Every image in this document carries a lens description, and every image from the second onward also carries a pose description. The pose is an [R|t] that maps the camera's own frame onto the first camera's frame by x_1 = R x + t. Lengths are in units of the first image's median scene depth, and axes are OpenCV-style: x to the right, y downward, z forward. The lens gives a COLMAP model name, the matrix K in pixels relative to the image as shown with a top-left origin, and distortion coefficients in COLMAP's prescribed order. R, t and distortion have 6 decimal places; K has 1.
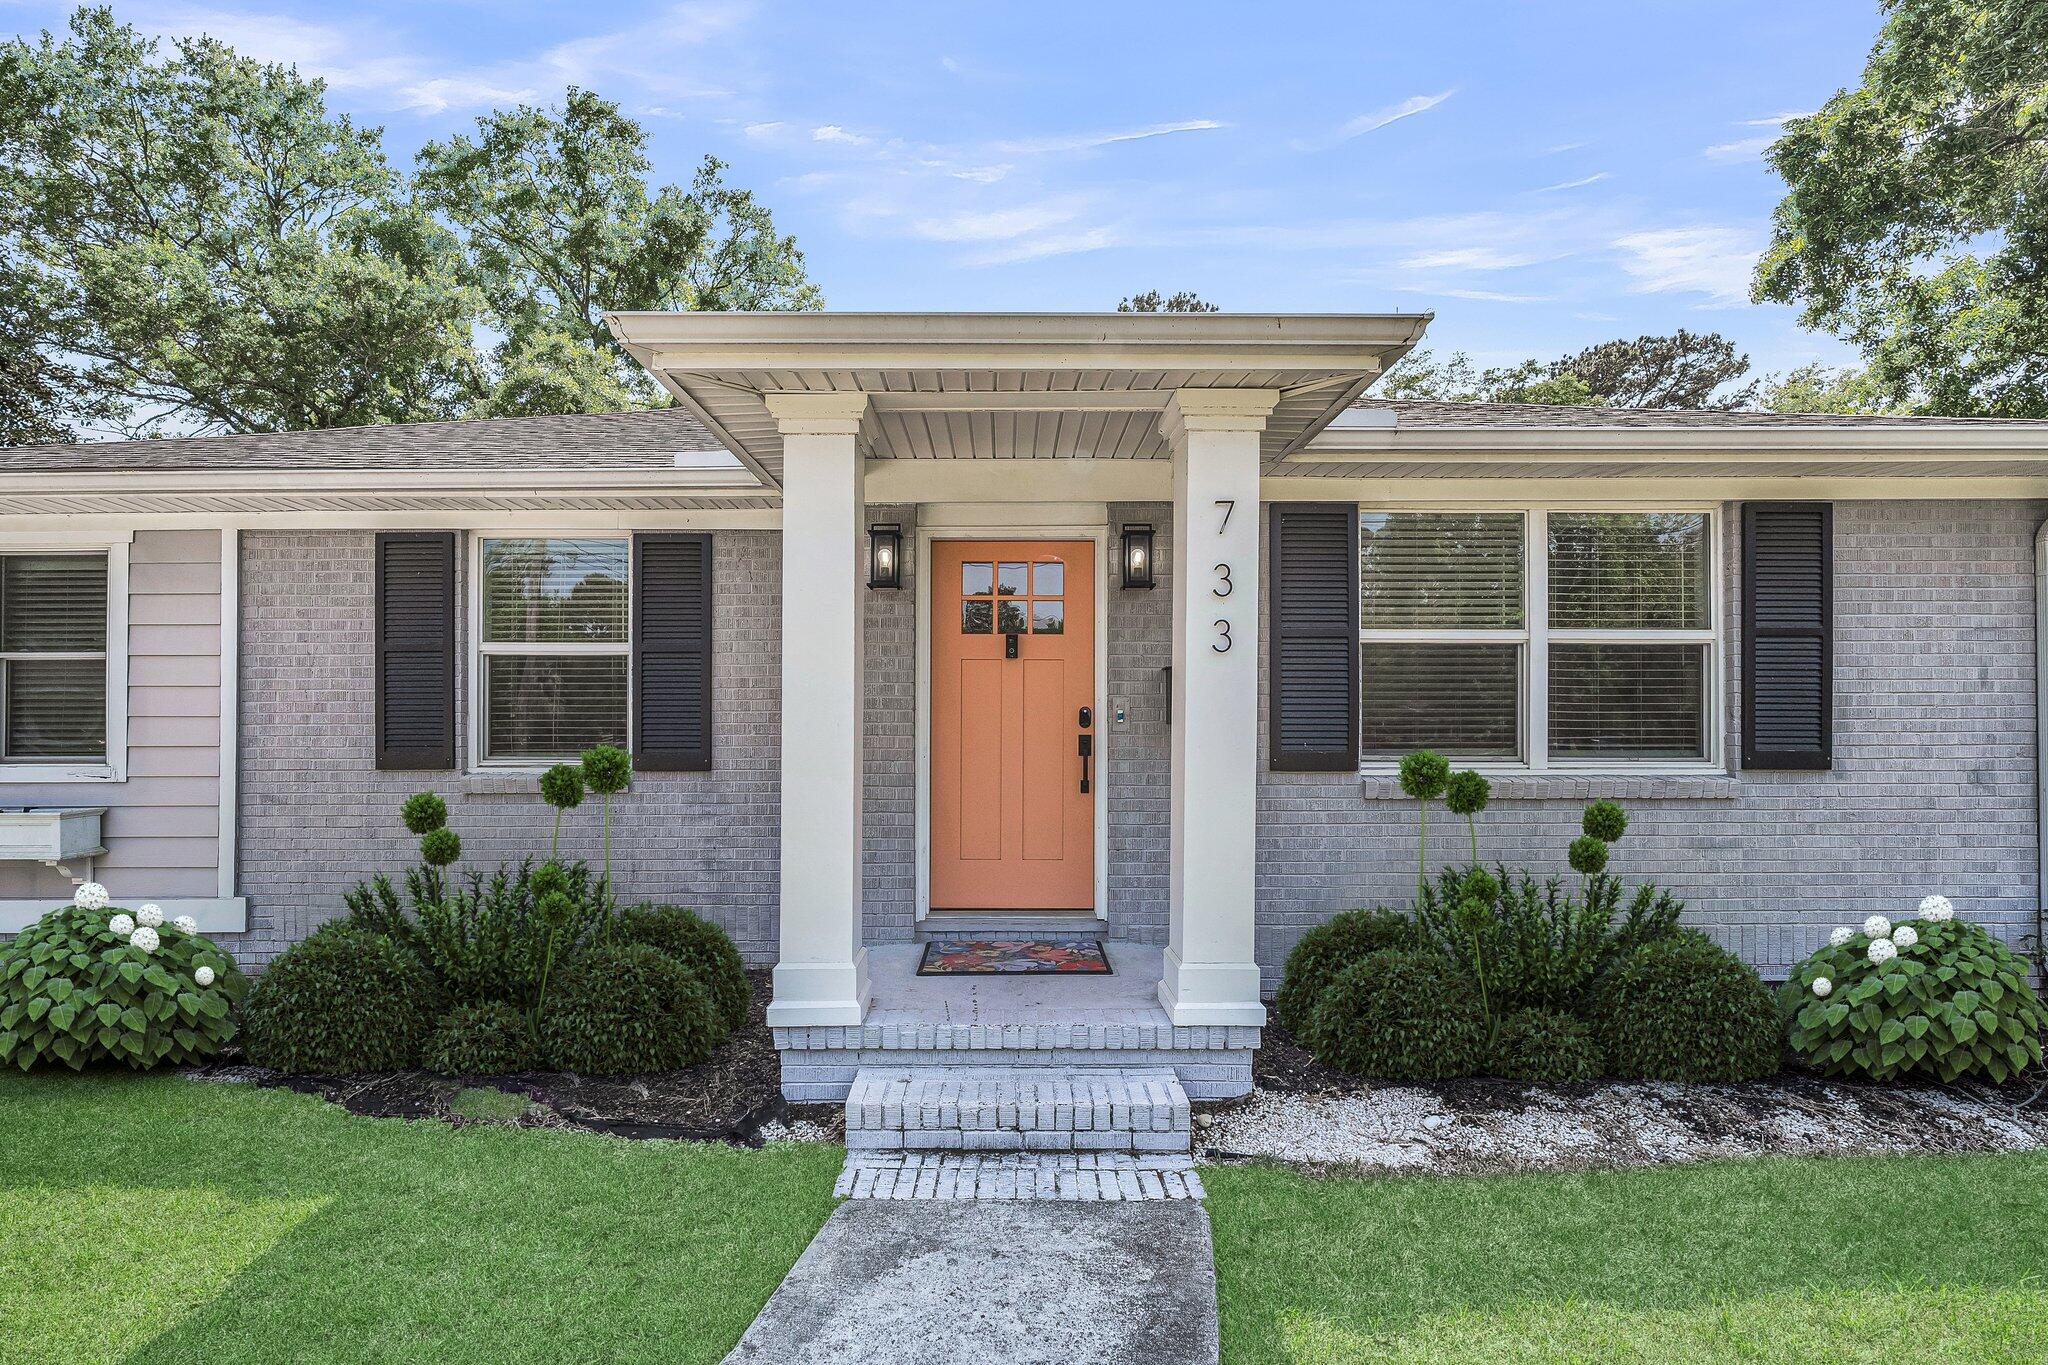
lens RADIAL K [[947.3, 0, 1012.9], [0, 947.3, 716.3], [0, 0, 1]] dist [-0.000447, -0.000074]
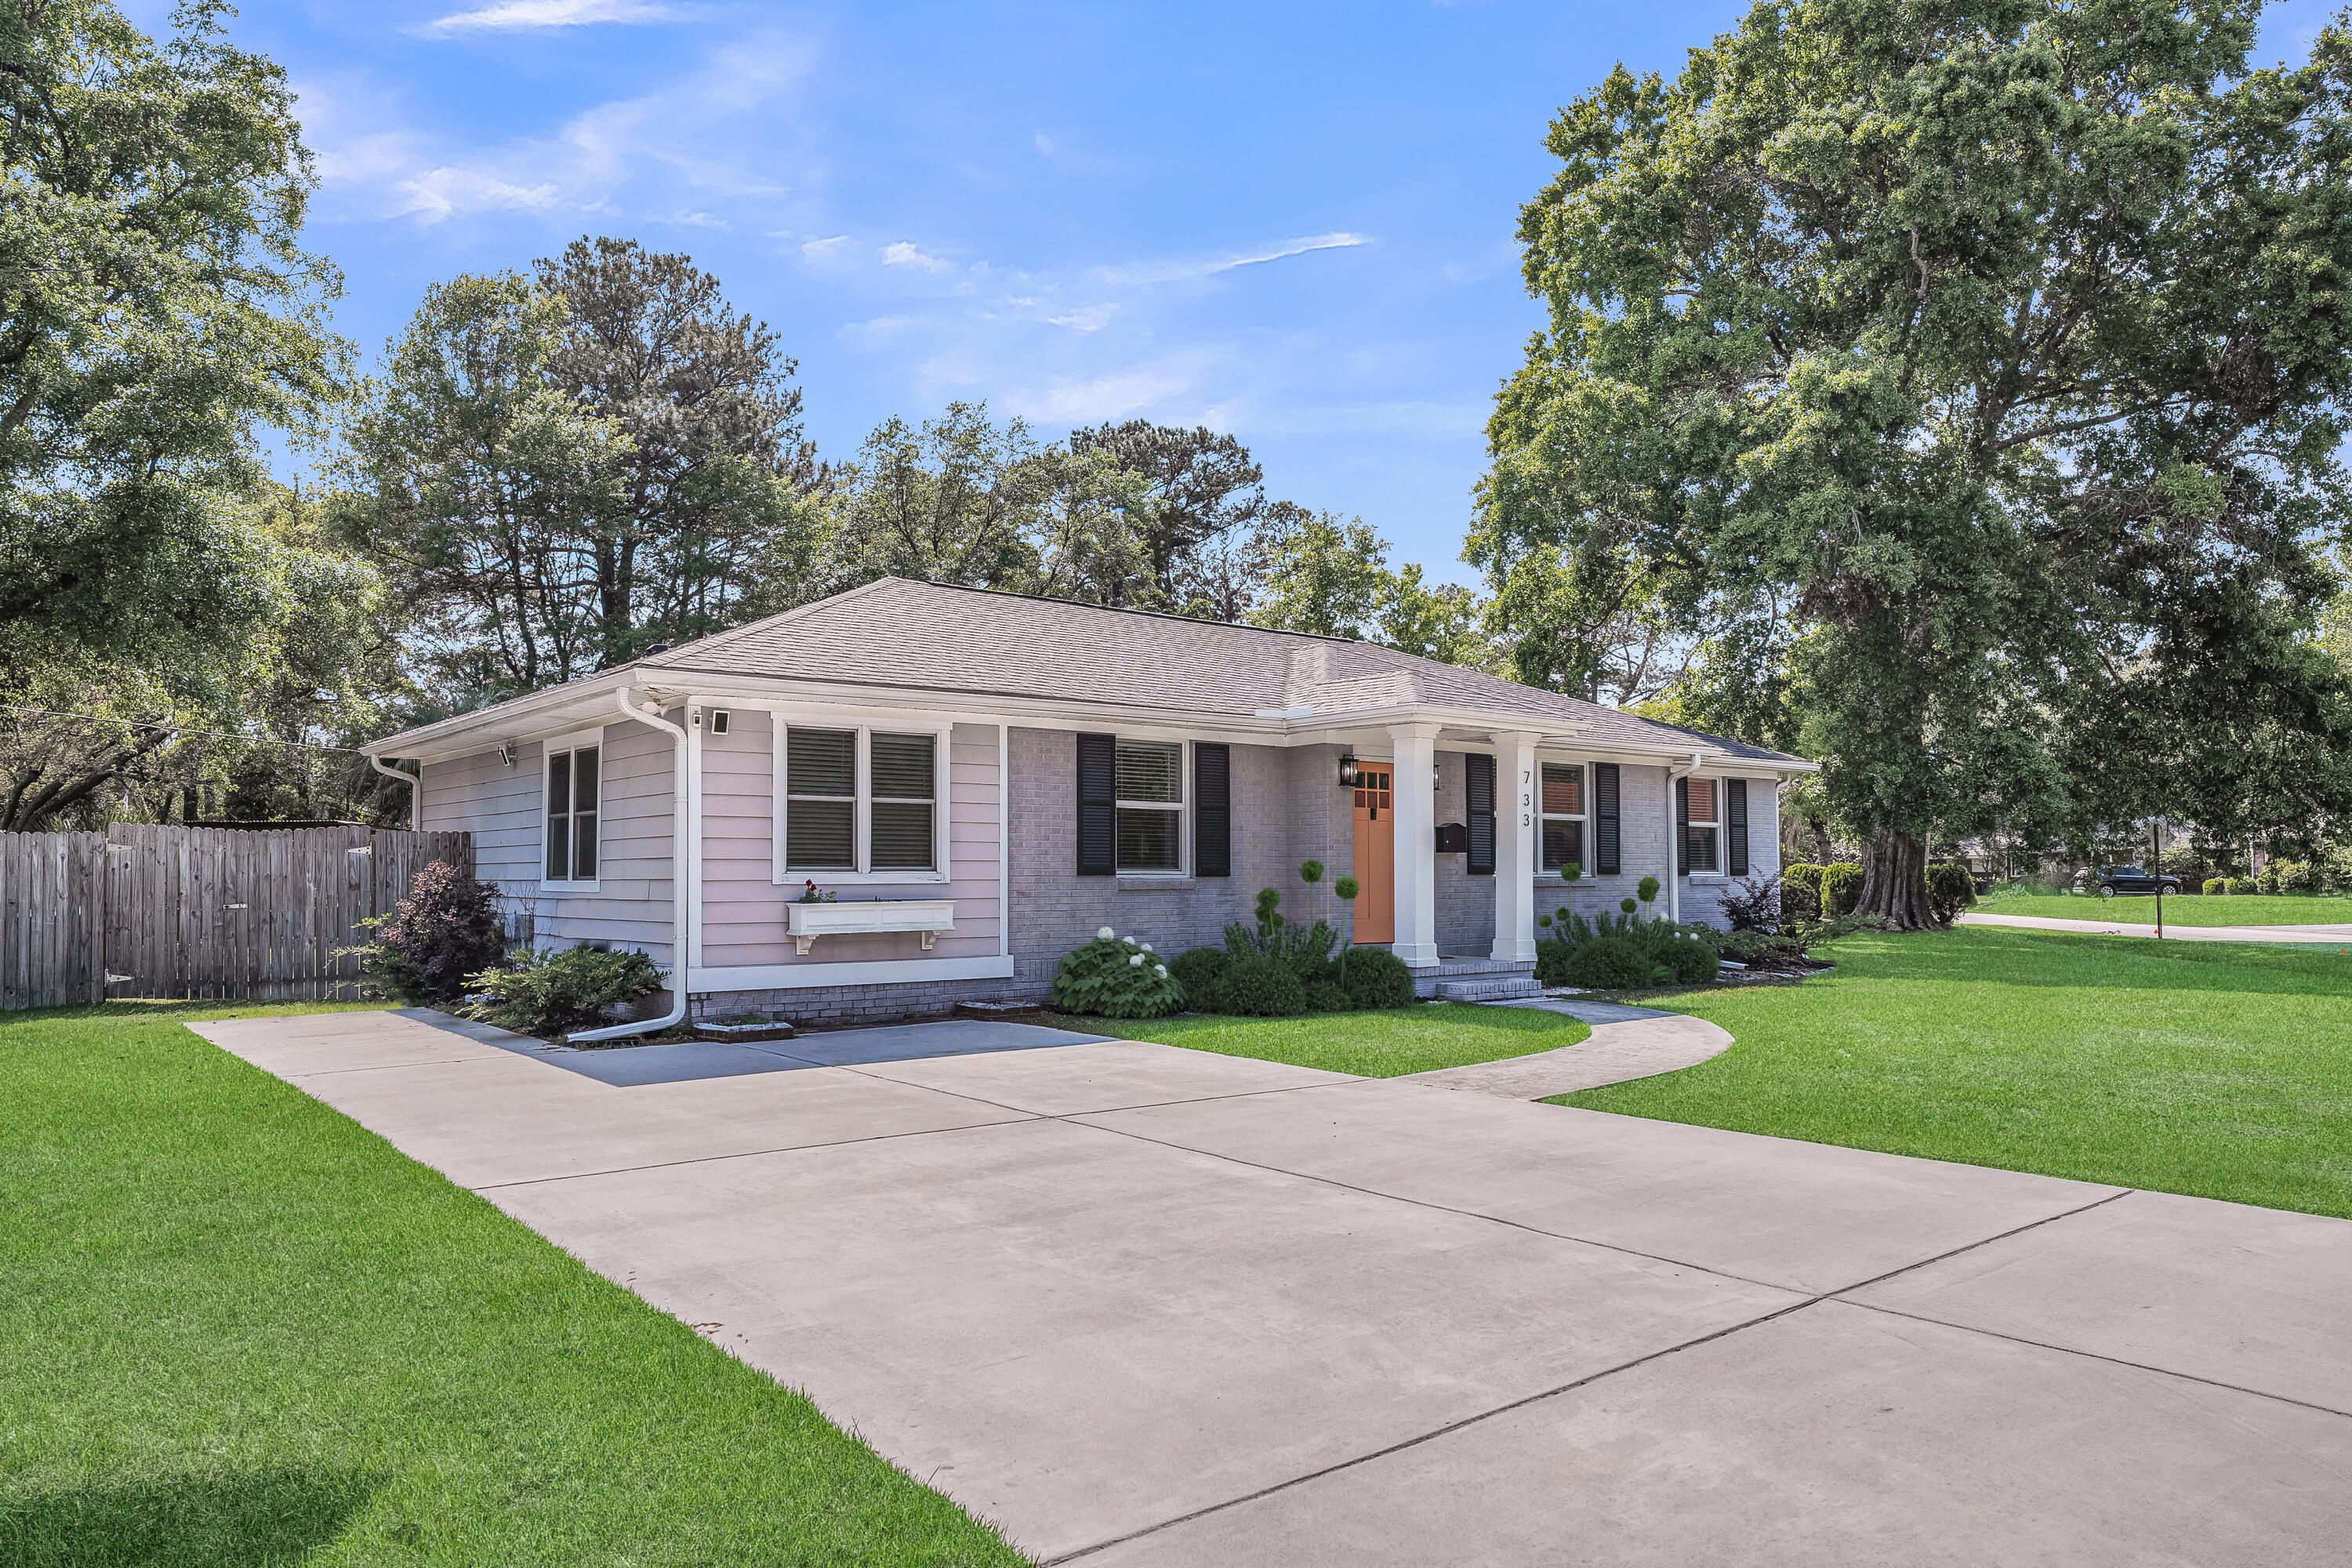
lens RADIAL K [[1587.3, 0, 1173.6], [0, 1587.3, 742.3], [0, 0, 1]] dist [0.004027, 0.000538]
pose [[0.773860, 0.054846, 0.630978, -2.317927], [-0.013027, 0.997411, -0.070720, 0.017511], [-0.633223, 0.046508, 0.772571, -1.269253]]
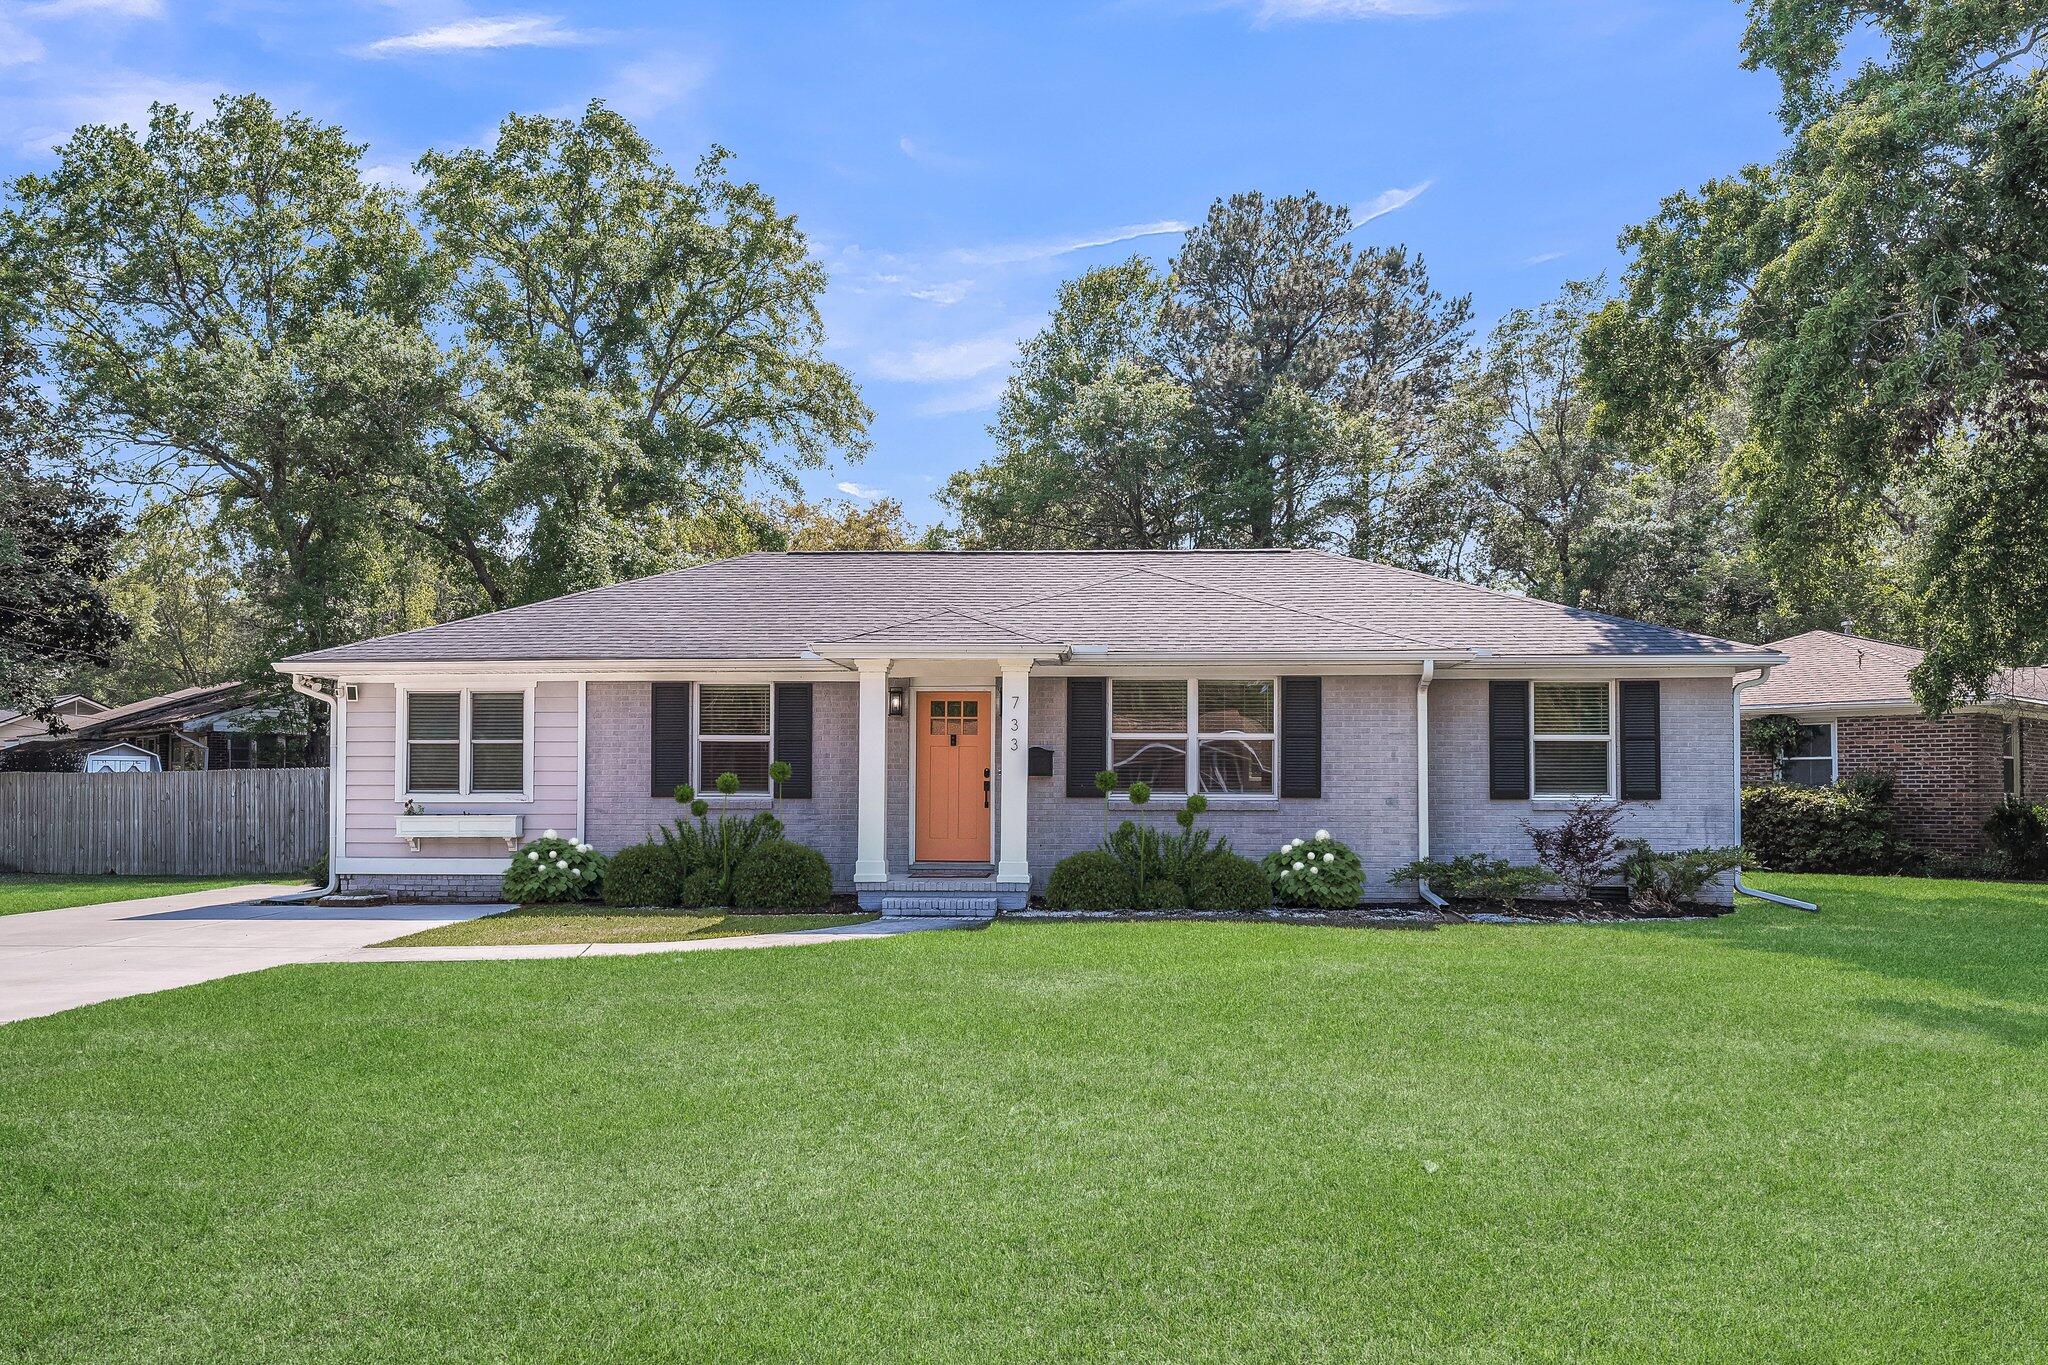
lens RADIAL K [[1707.8, 0, 1024.0], [0, 1707.8, 682.5], [0, 0, 1]] dist [-0.007332, 0.000201]
pose [[0.998289, -0.000096, -0.058468, 0.361928], [-0.002760, 0.998807, -0.048758, -0.014325], [0.058403, 0.048836, 0.997098, -2.699983]]
